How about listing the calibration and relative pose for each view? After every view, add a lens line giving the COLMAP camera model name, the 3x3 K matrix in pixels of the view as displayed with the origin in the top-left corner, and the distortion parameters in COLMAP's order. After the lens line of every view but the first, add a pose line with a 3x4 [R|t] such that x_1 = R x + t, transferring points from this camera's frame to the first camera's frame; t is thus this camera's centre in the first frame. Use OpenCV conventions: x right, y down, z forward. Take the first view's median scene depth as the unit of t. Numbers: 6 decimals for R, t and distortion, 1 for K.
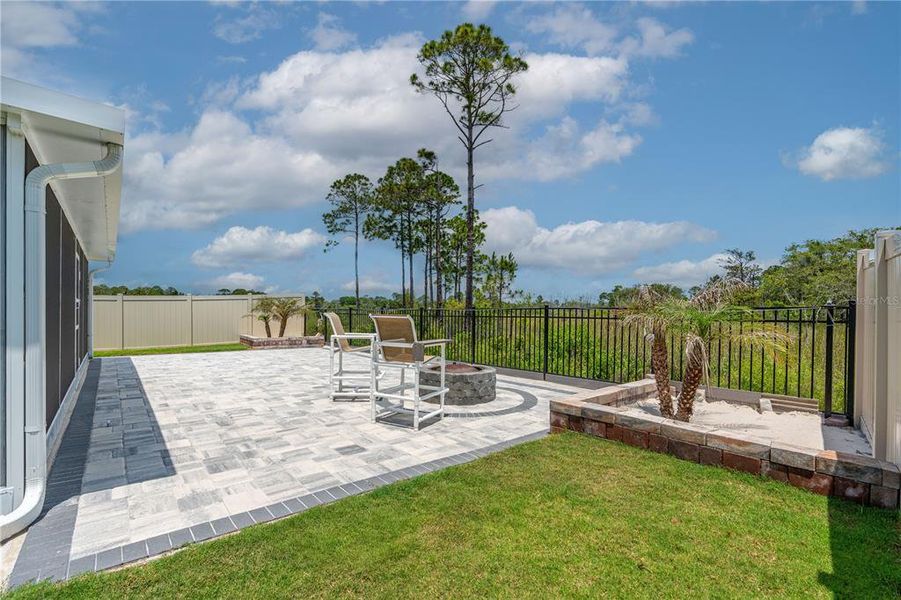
lens RADIAL K [[412.1, 0, 455.2], [0, 412.1, 305.3], [0, 0, 1]] dist [-0.002610, 0.000488]
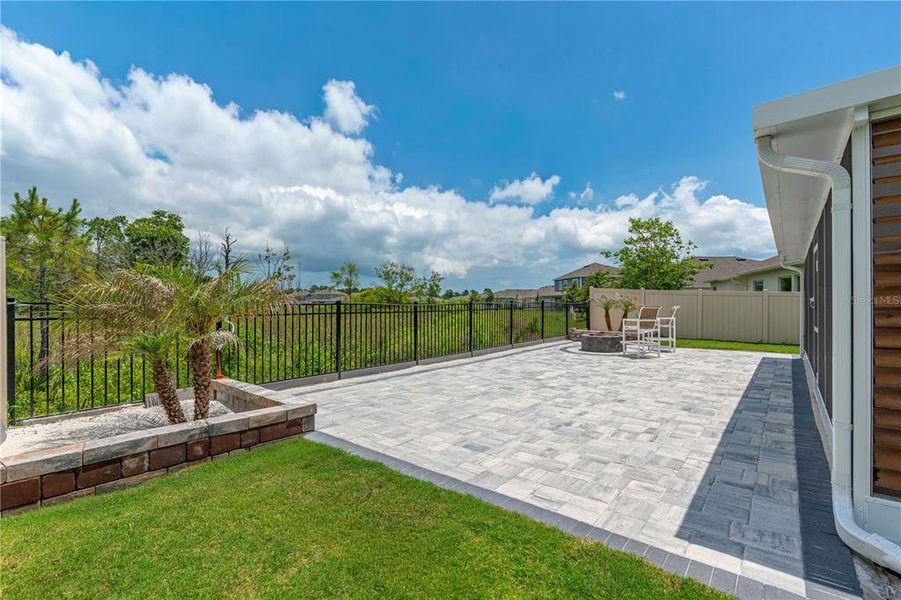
lens RADIAL K [[412.1, 0, 455.2], [0, 412.1, 305.3], [0, 0, 1]] dist [-0.002610, 0.000488]
pose [[-0.184463, 0.002493, 0.982836, -0.775307], [-0.010393, 0.999936, -0.004487, 0.011511], [-0.982785, -0.011043, -0.184425, 0.901851]]
